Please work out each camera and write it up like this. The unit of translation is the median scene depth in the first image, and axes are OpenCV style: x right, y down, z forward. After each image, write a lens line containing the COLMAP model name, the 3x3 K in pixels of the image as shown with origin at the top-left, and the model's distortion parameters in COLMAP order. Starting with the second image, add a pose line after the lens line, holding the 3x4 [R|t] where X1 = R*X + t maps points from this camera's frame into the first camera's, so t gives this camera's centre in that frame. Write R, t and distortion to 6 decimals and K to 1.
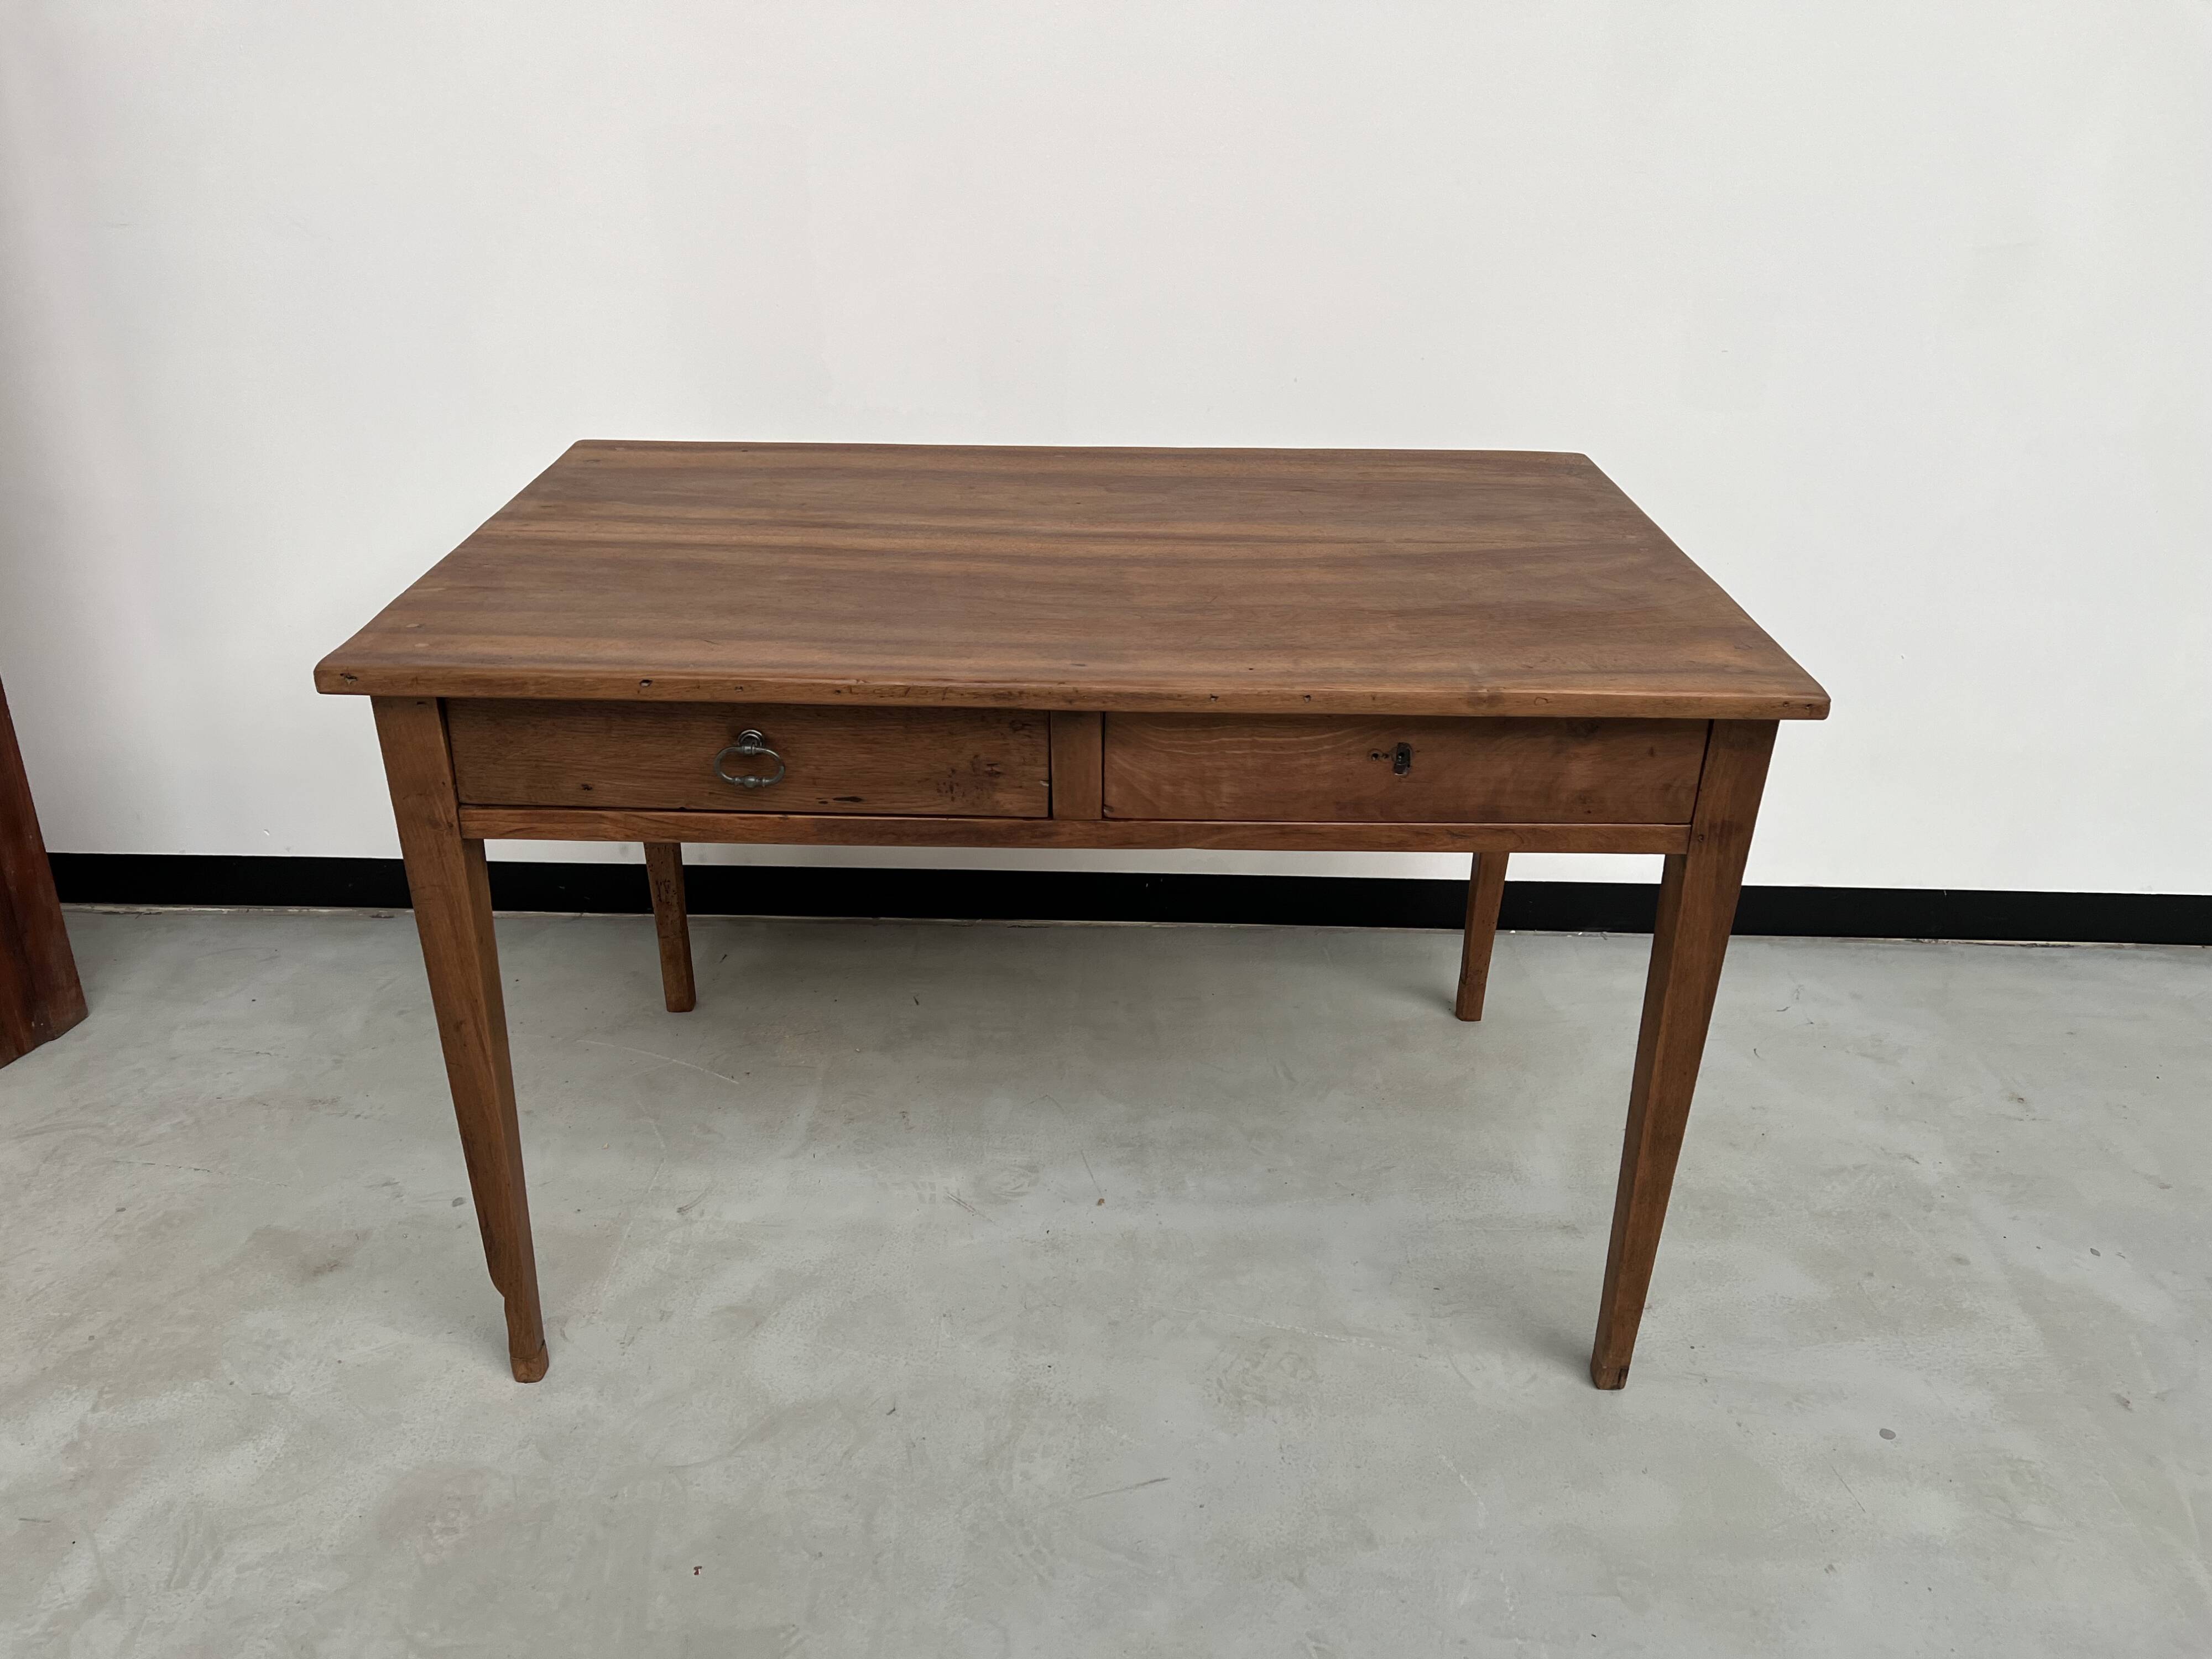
lens RADIAL K [[1671.1, 0, 1093.7], [0, 1671.1, 841.2], [0, 0, 1]] dist [0.064243, -0.074558]
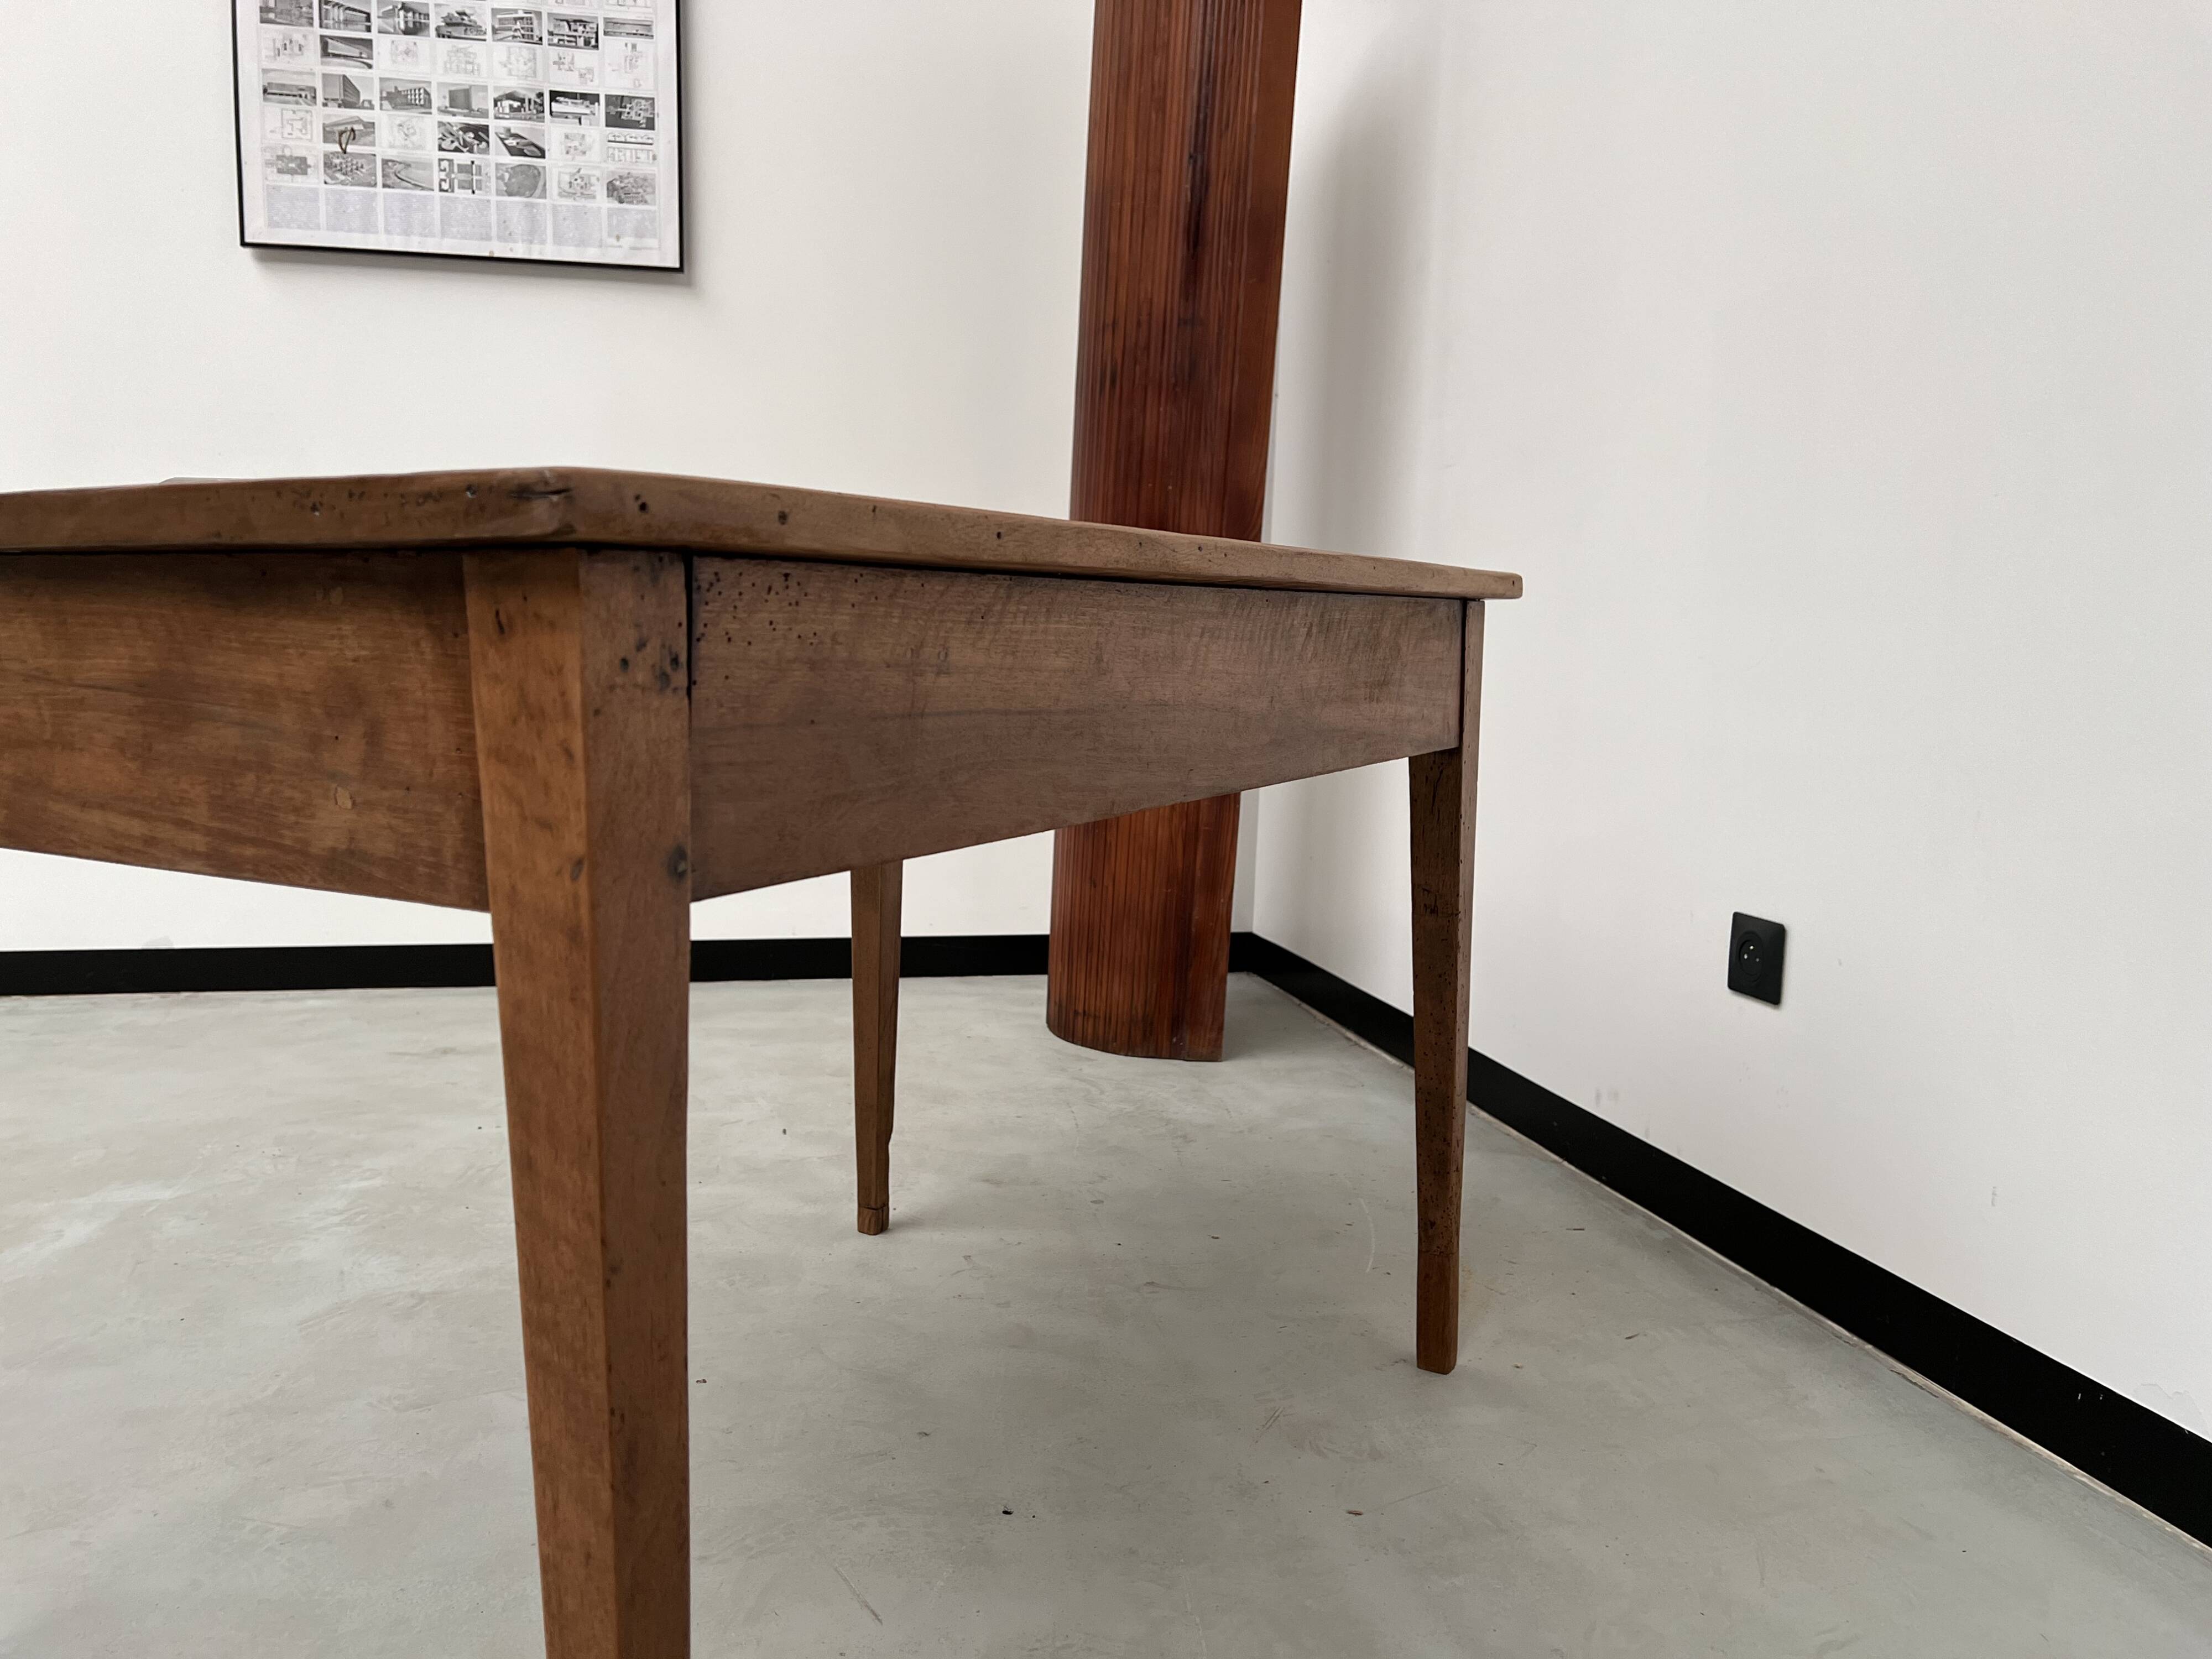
lens RADIAL K [[1671.1, 0, 1091.6], [0, 1671.1, 834.7], [0, 0, 1]] dist [0.064243, -0.074558]
pose [[0.267583, 0.114630, -0.956692, 0.837122], [-0.453130, 0.891221, -0.019954, 0.035351], [0.850337, 0.438845, 0.290418, 0.774253]]
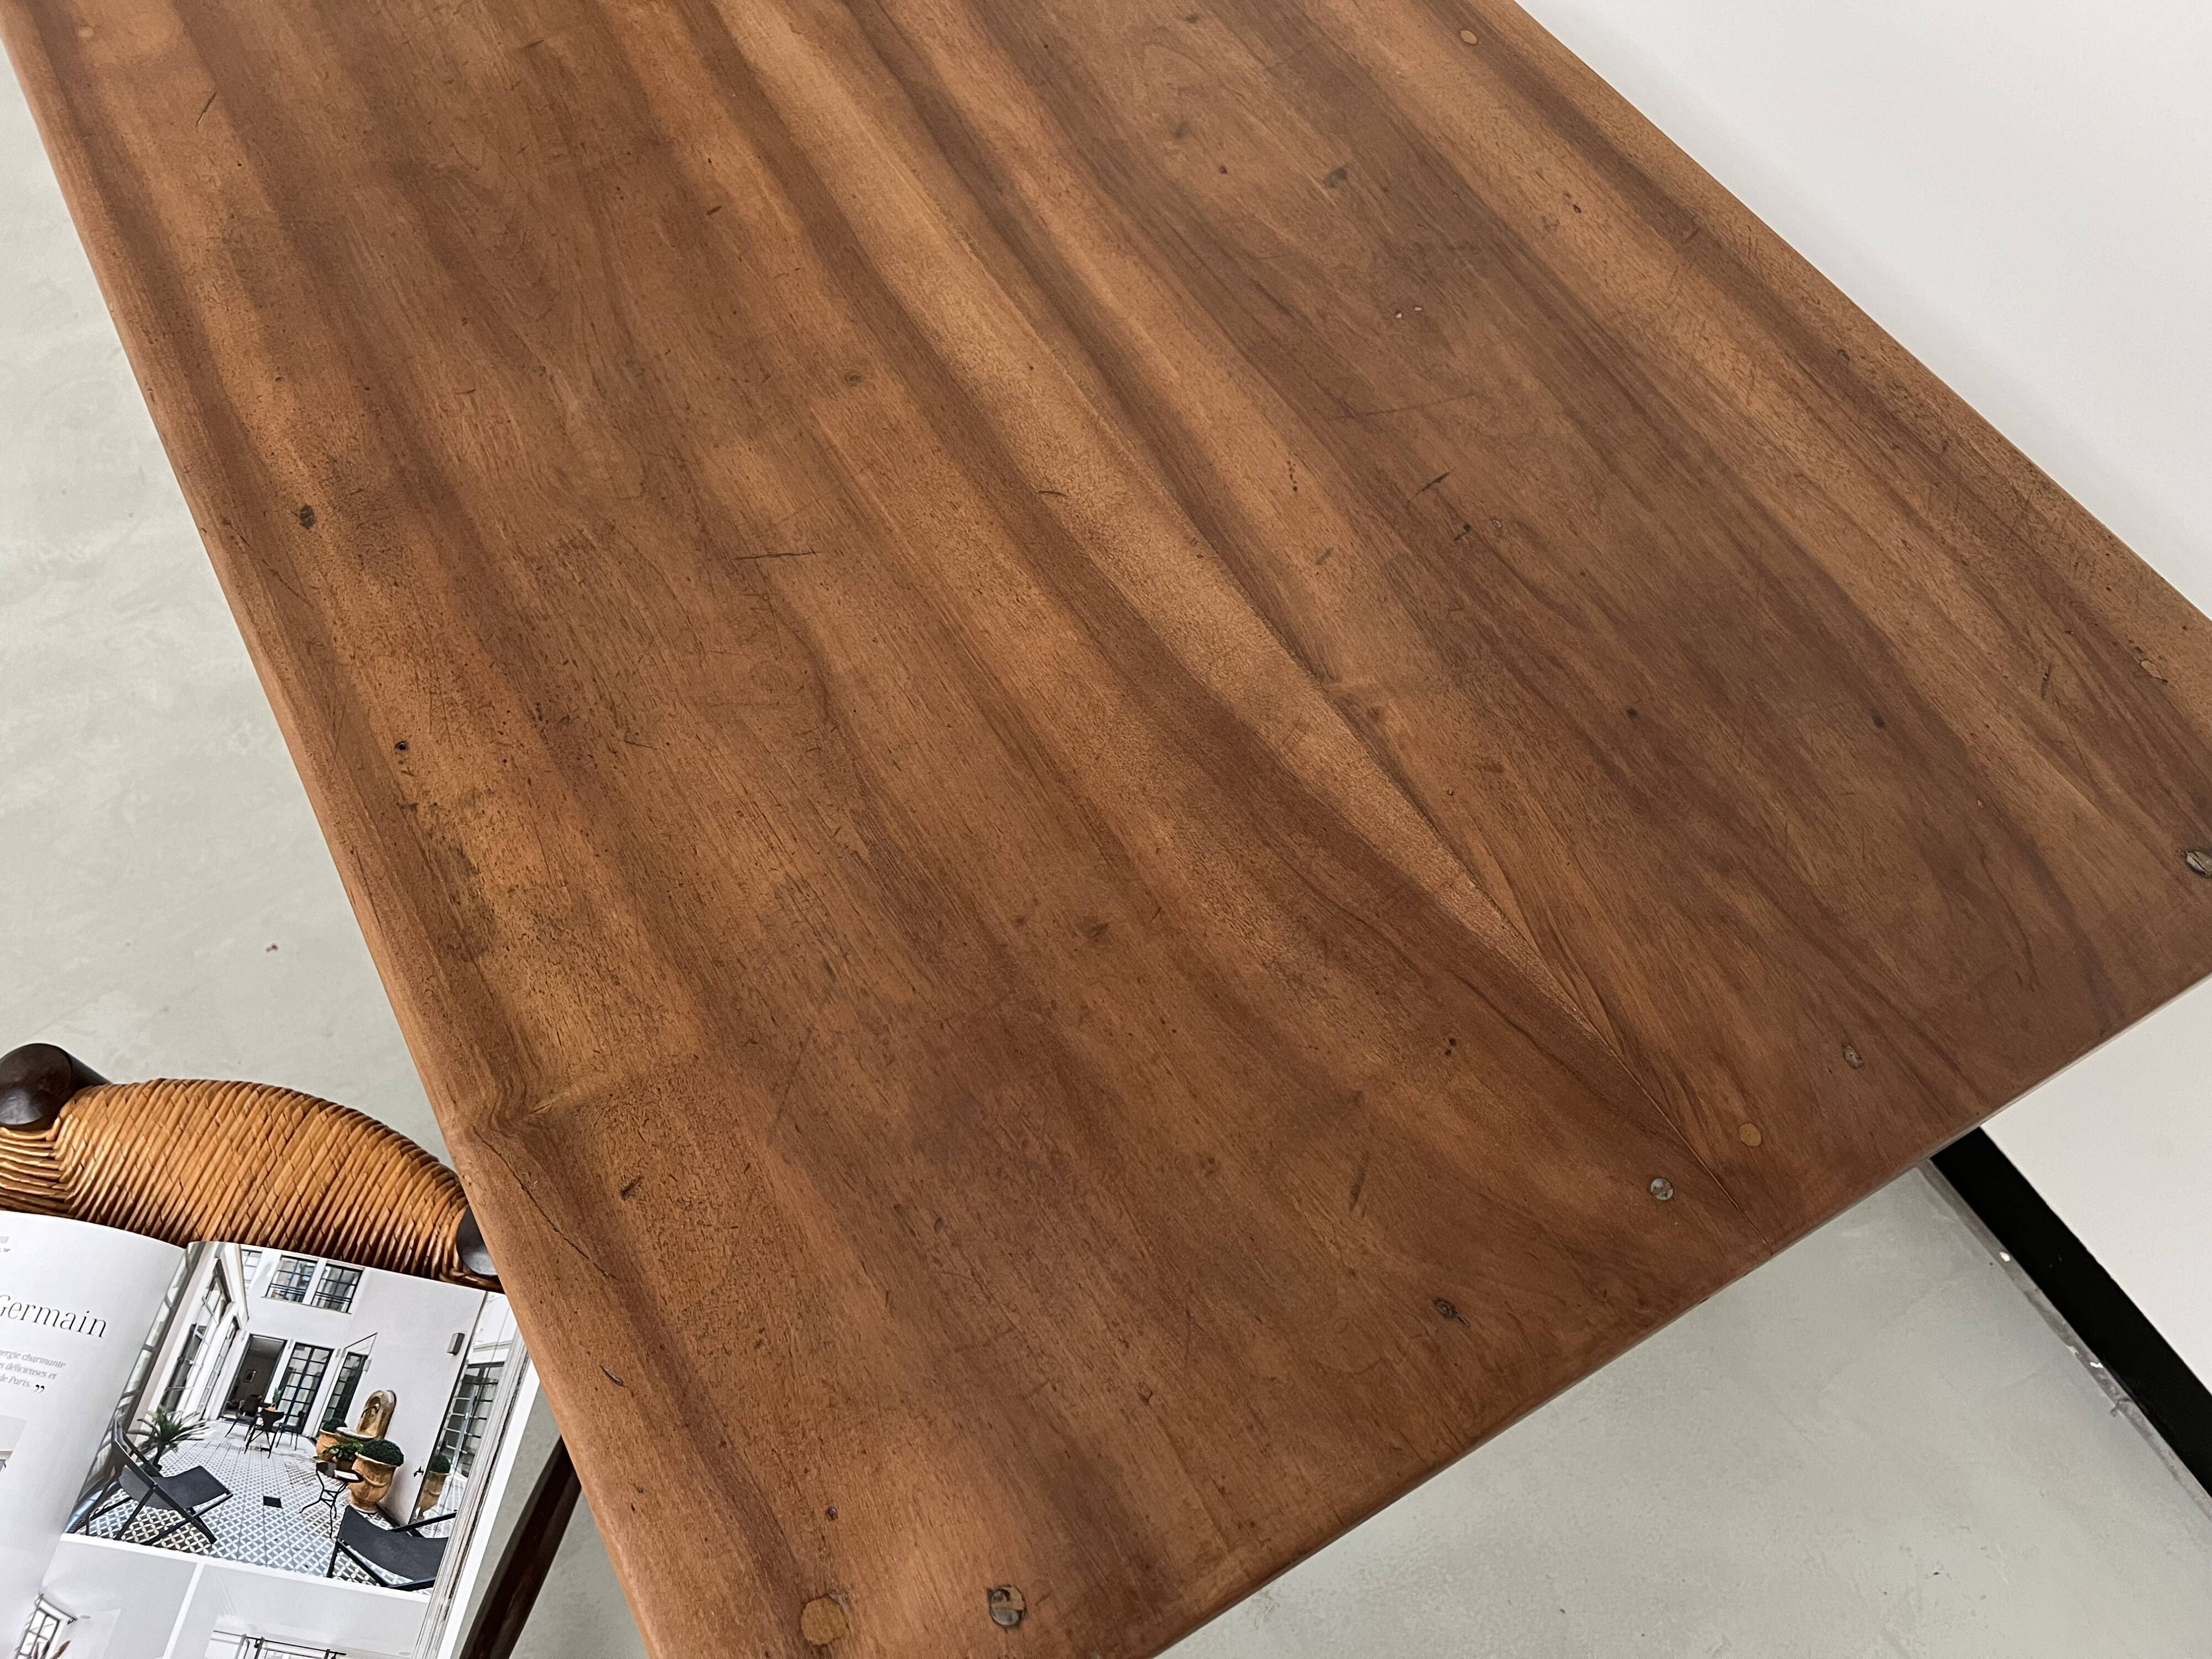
lens RADIAL K [[1671.1, 0, 1115.6], [0, 1671.1, 845.1], [0, 0, 1]] dist [0.064243, -0.074558]
pose [[0.505443, 0.744797, -0.435666, 0.425733], [-0.403803, 0.650380, 0.643388, -0.473983], [0.762542, -0.149273, 0.629481, 0.783477]]
